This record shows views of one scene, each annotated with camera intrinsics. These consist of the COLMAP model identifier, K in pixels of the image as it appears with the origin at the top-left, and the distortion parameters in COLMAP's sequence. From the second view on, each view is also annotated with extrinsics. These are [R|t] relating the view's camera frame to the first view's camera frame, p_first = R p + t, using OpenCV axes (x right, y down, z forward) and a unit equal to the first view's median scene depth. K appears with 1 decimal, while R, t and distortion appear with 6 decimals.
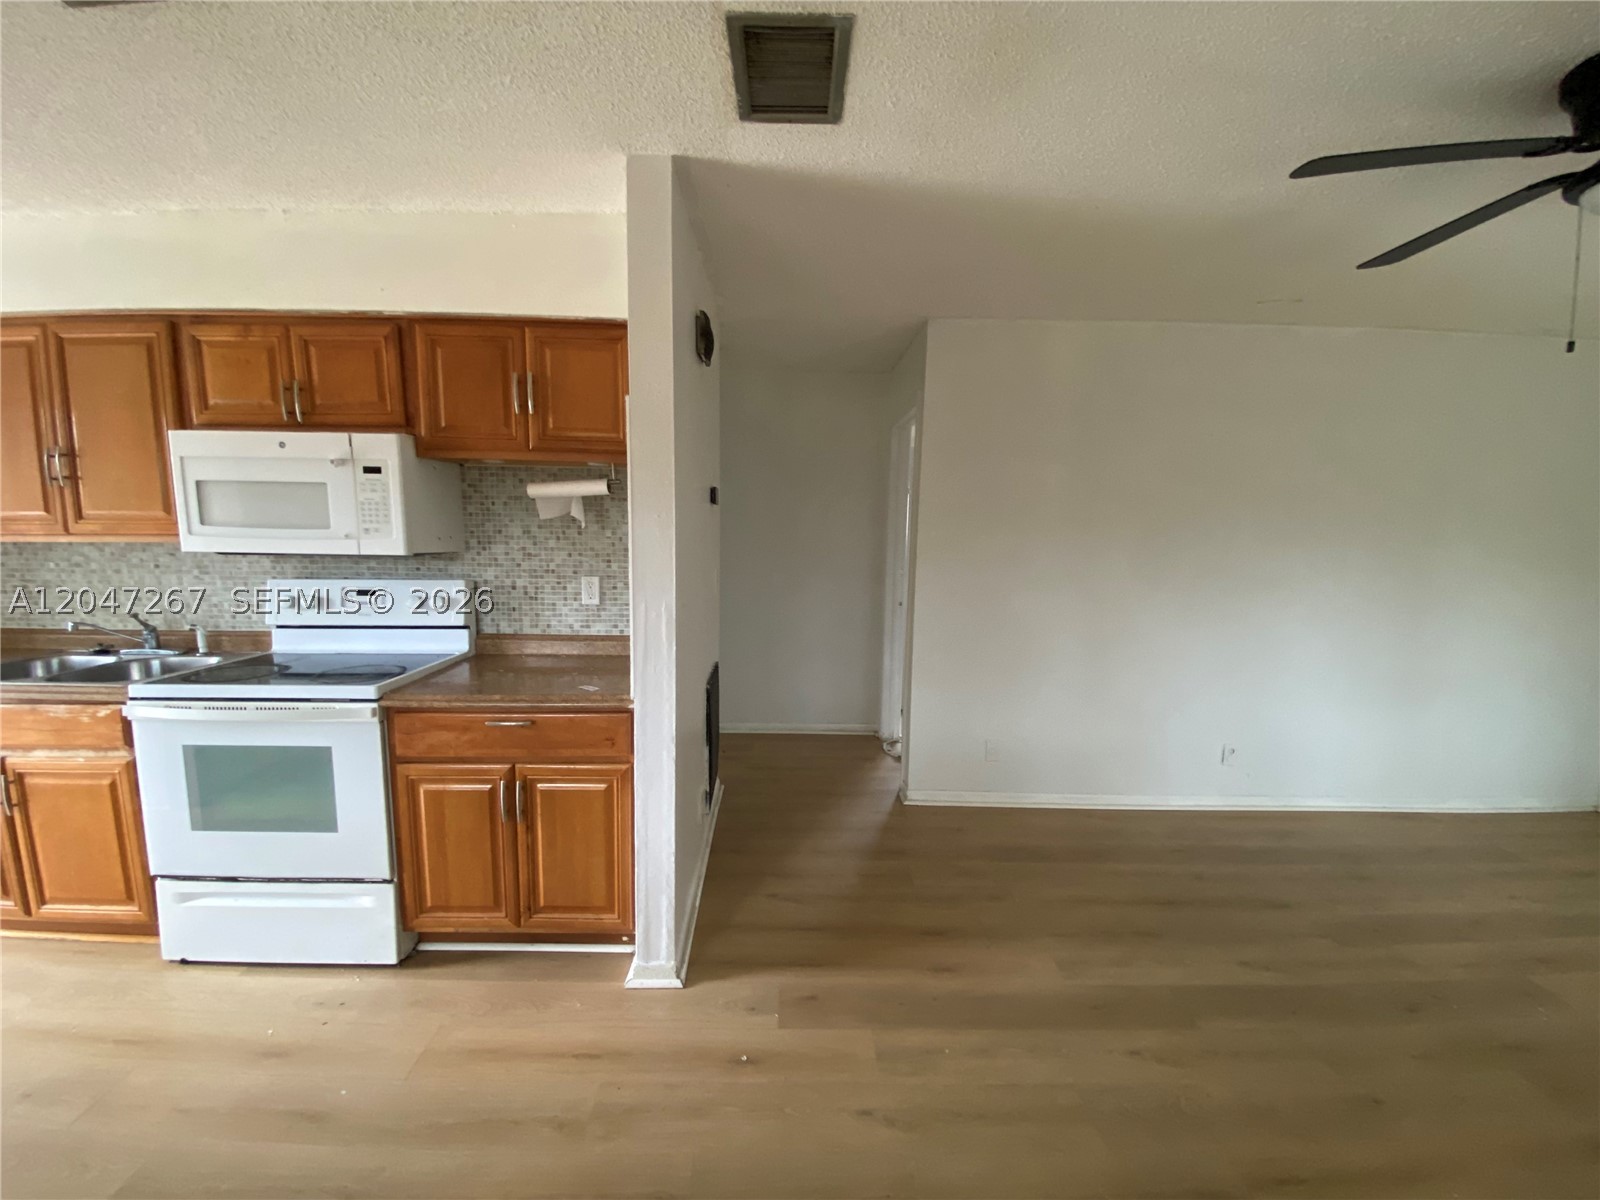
lens RADIAL K [[643.4, 0, 800.0], [0, 643.4, 600.0], [0, 0, 1]] dist [-0.008005, -0.000520]
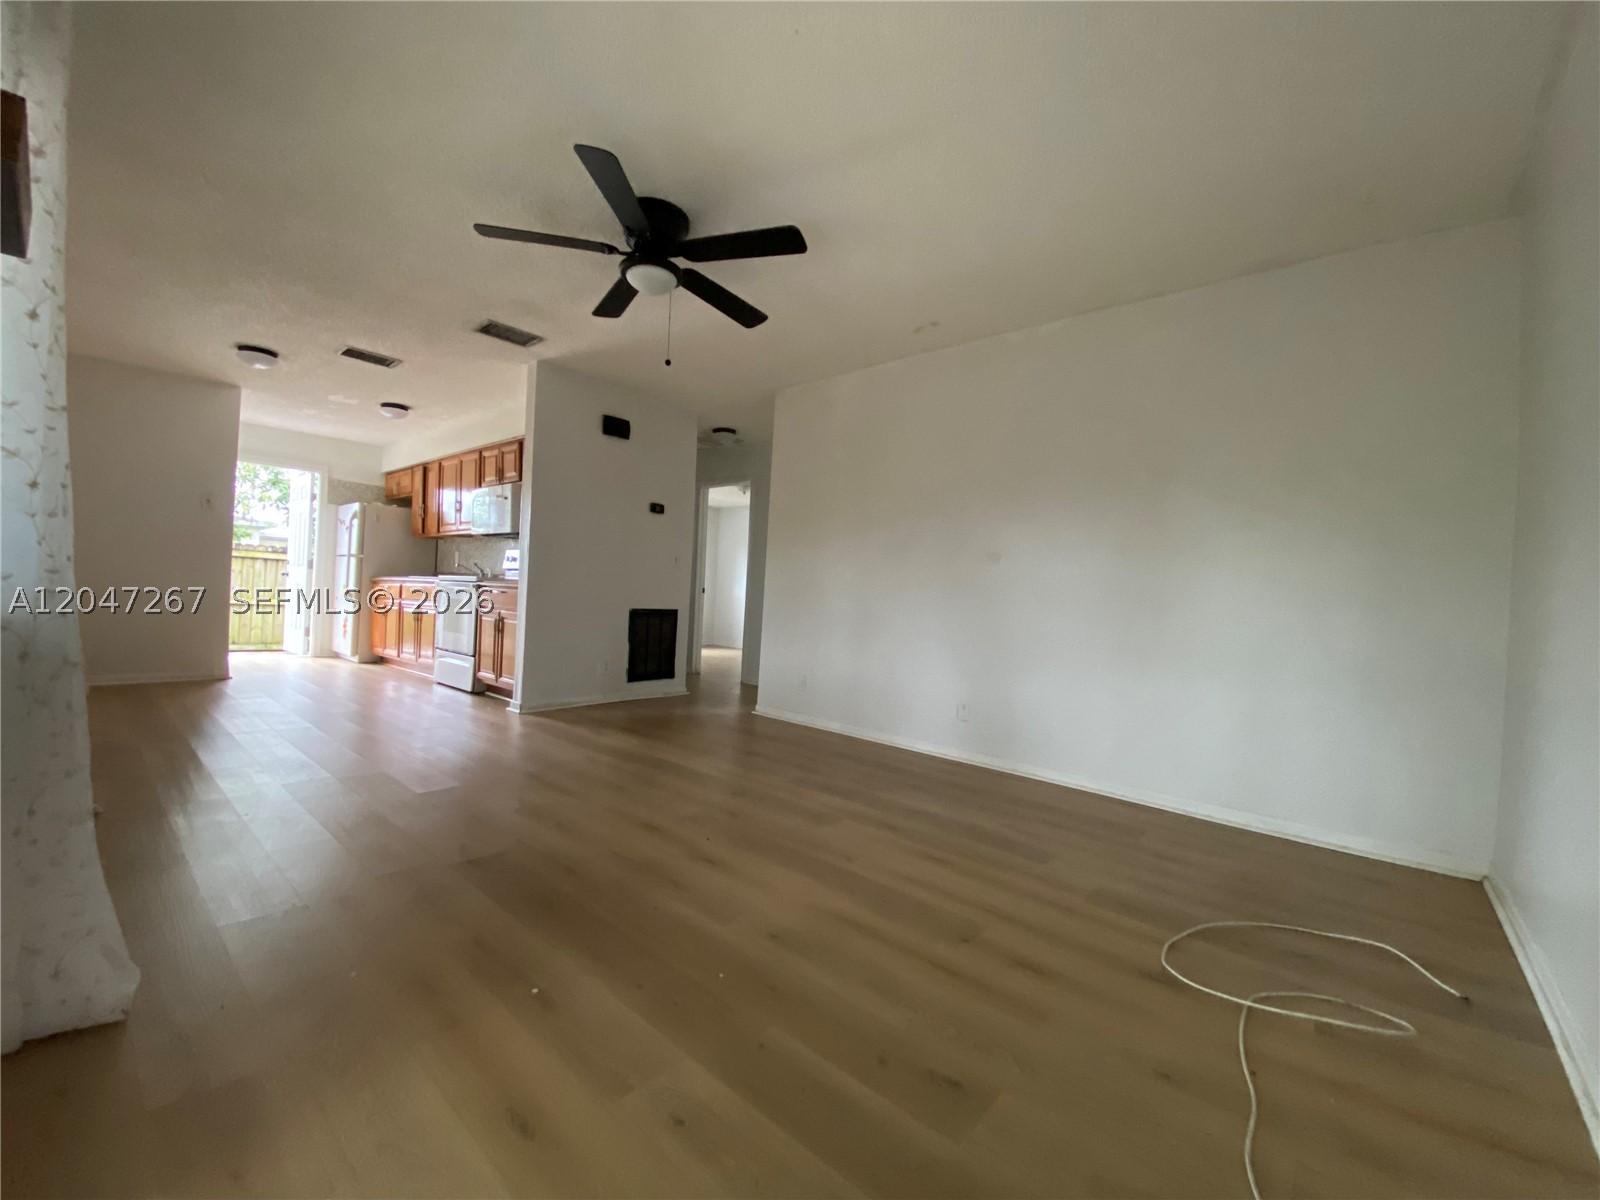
lens RADIAL K [[643.4, 0, 800.0], [0, 643.4, 600.0], [0, 0, 1]] dist [-0.008005, -0.000520]
pose [[0.748305, 0.022209, -0.662982, 1.938918], [-0.113498, 0.988988, -0.094975, 0.310384], [0.653573, 0.146318, 0.742586, -0.055027]]
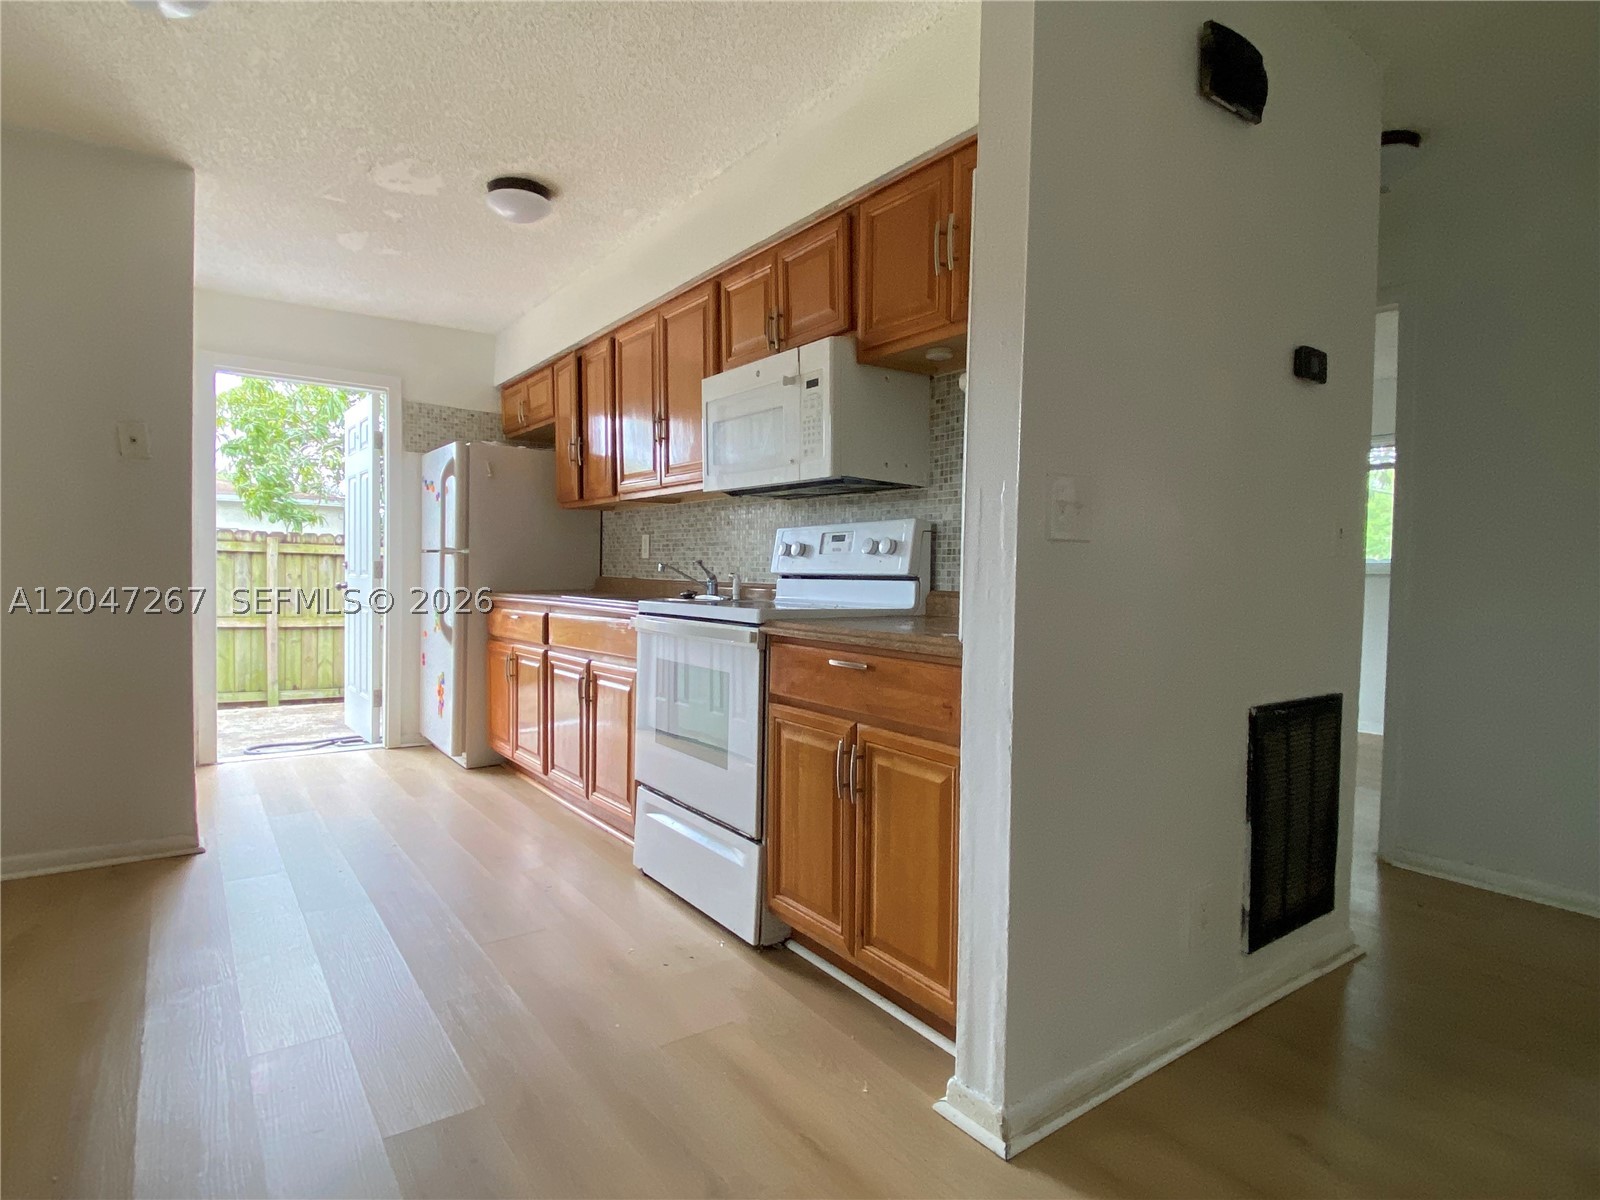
lens RADIAL K [[868.4, 0, 793.4], [0, 868.4, 595.7], [0, 0, 1]] dist [0.083951, -0.087964]
pose [[0.561249, 0.018297, -0.827445, 0.348740], [-0.104853, 0.993272, -0.049157, 0.161500], [0.820978, 0.114350, 0.559392, 0.341876]]
